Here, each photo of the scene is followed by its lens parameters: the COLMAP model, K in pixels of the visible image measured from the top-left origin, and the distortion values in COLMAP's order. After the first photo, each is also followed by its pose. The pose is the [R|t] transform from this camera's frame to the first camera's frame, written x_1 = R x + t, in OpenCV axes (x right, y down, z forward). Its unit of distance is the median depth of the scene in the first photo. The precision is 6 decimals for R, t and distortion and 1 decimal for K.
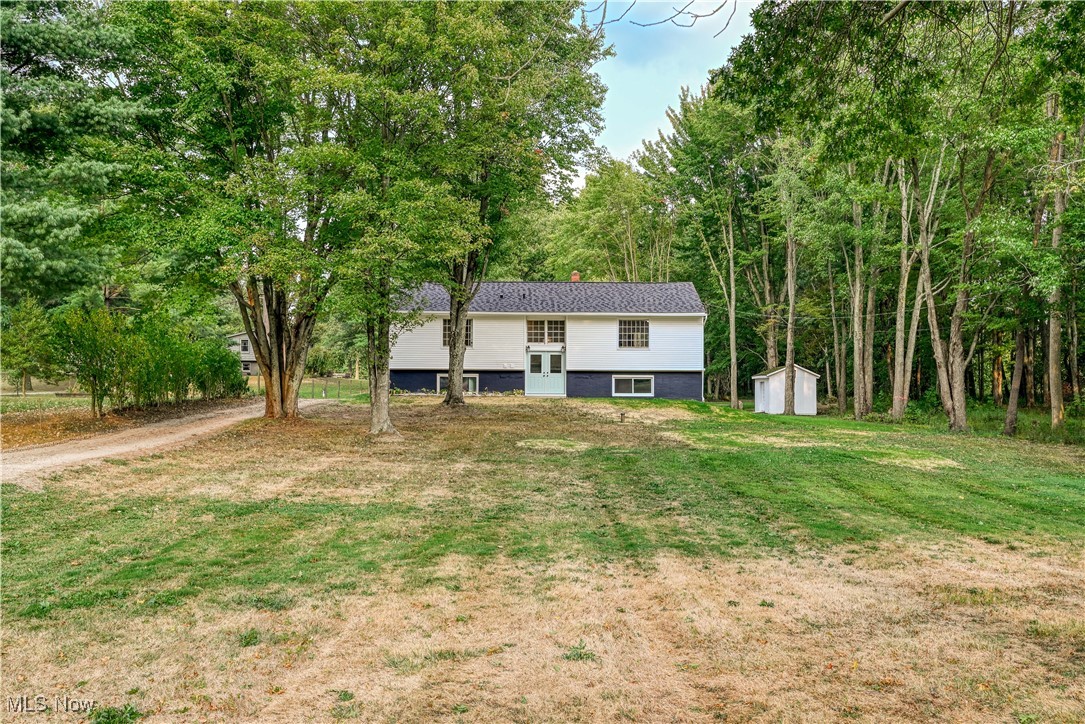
lens RADIAL K [[936.2, 0, 544.5], [0, 936.2, 365.5], [0, 0, 1]] dist [-0.001383, -0.000223]
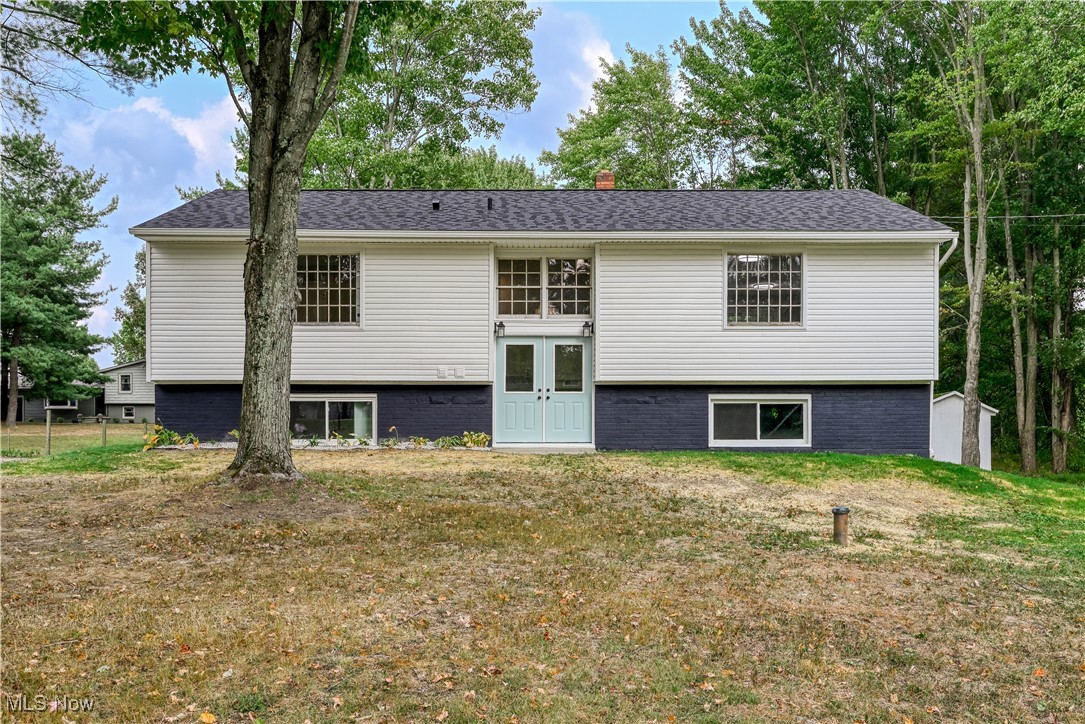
lens RADIAL K [[876.1, 0, 536.5], [0, 876.1, 358.2], [0, 0, 1]] dist [-0.002144, 0.001405]
pose [[0.999797, -0.005560, 0.019370, -0.009202], [0.006893, 0.997559, -0.069486, 0.020443], [-0.018937, 0.069605, 0.997395, 0.625999]]
